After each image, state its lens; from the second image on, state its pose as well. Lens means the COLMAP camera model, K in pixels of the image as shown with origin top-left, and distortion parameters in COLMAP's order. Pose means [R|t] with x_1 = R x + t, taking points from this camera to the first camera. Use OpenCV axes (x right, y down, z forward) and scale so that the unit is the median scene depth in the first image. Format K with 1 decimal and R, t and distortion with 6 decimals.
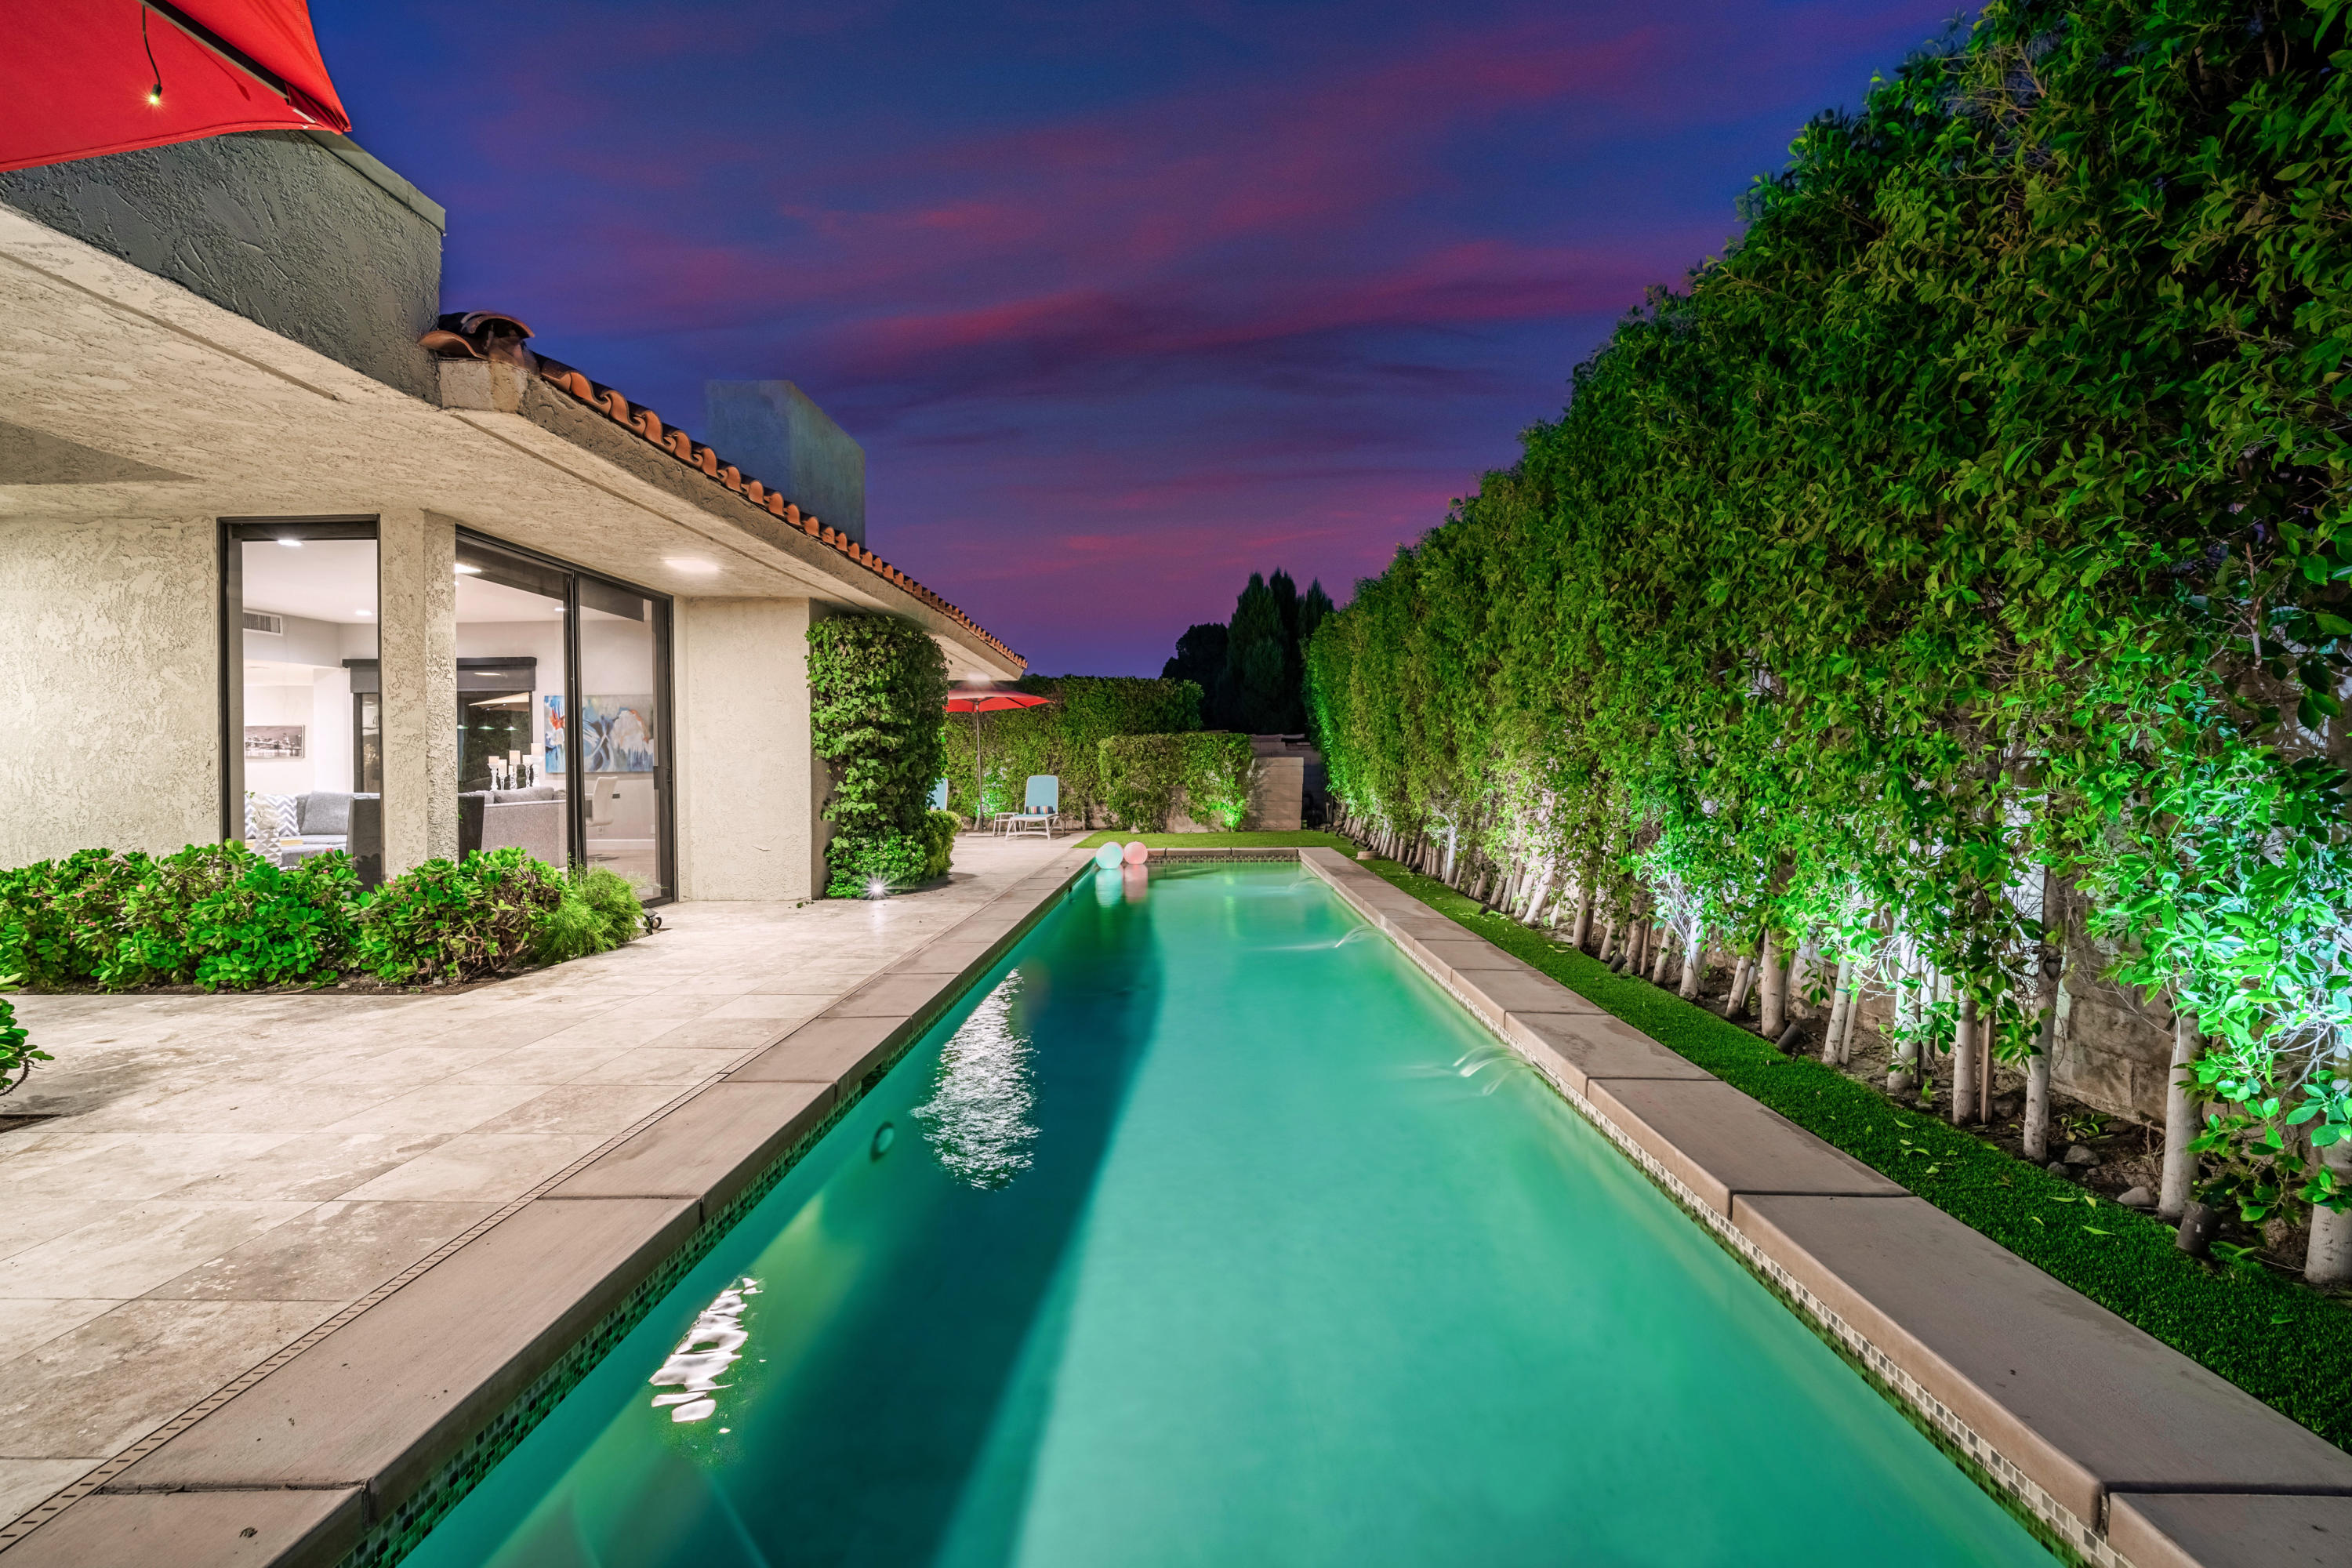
lens RADIAL K [[1028.8, 0, 1183.0], [0, 1028.8, 774.8], [0, 0, 1]] dist [-0.012648, 0.002727]
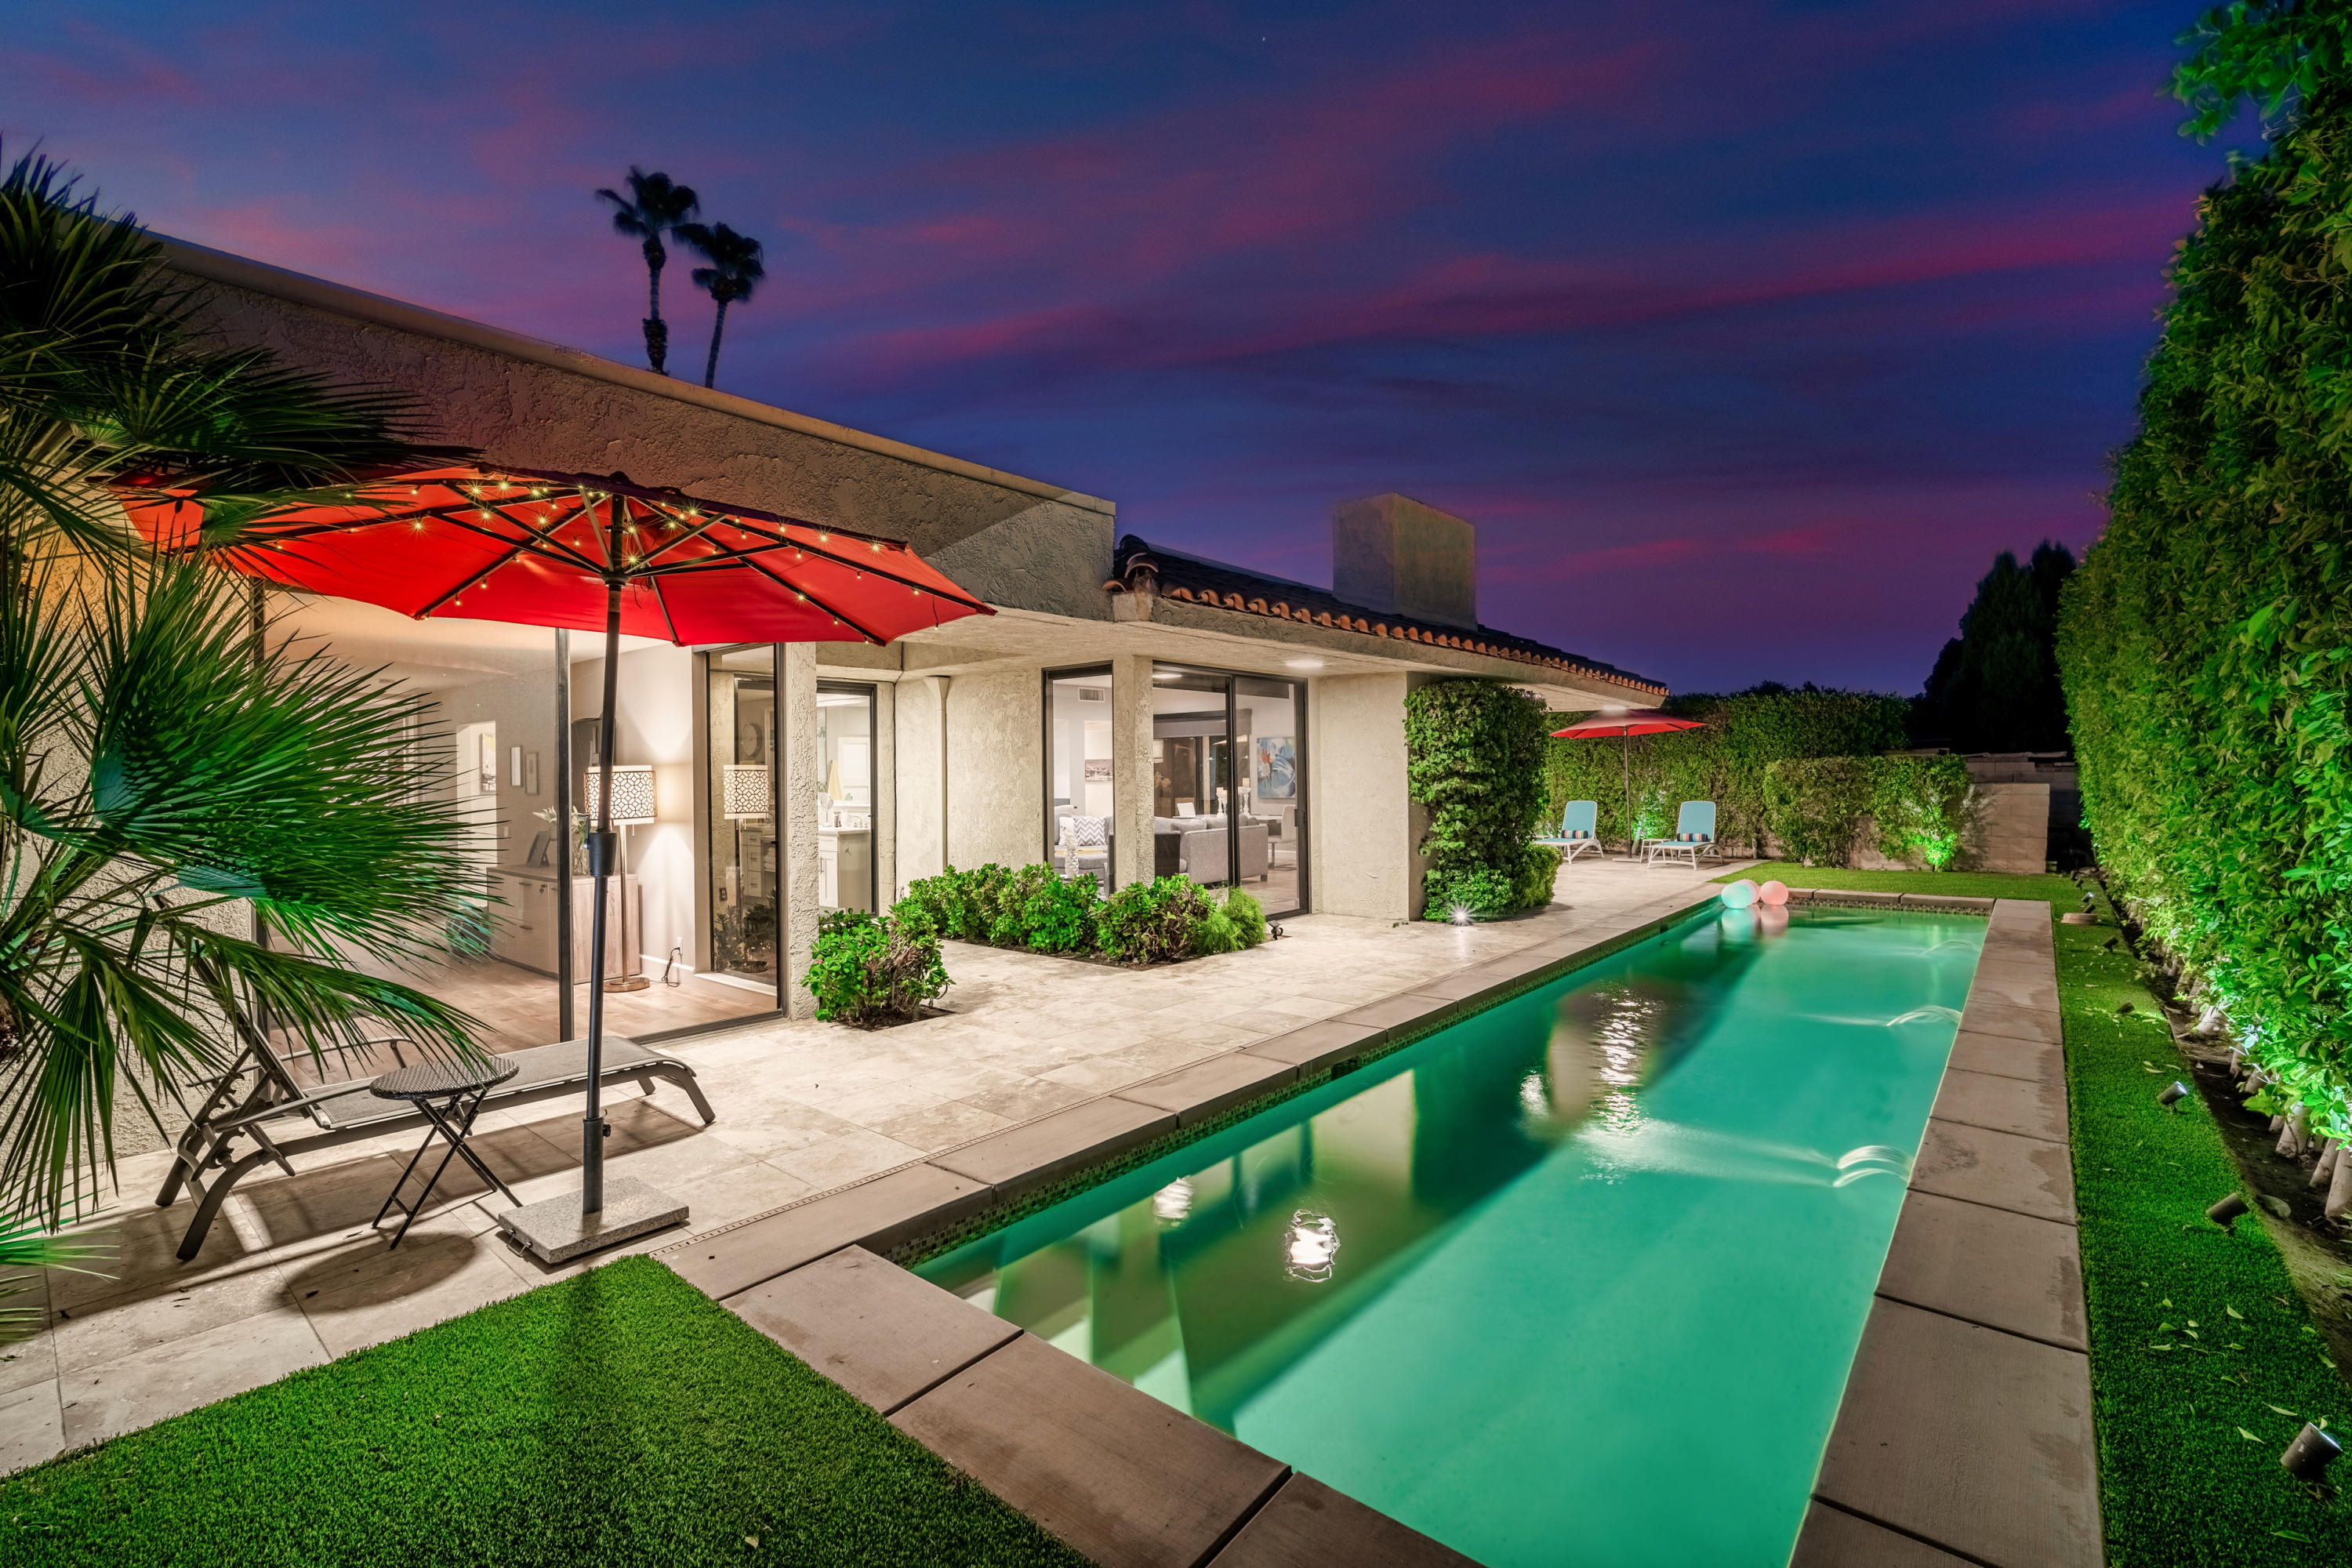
lens RADIAL K [[1028.8, 0, 1174.0], [0, 1028.8, 779.7], [0, 0, 1]] dist [-0.012648, 0.002727]
pose [[0.772091, 0.002430, -0.635508, 0.277465], [0.001125, 0.999986, 0.005190, -0.072974], [0.635512, -0.004722, 0.772077, -0.157387]]
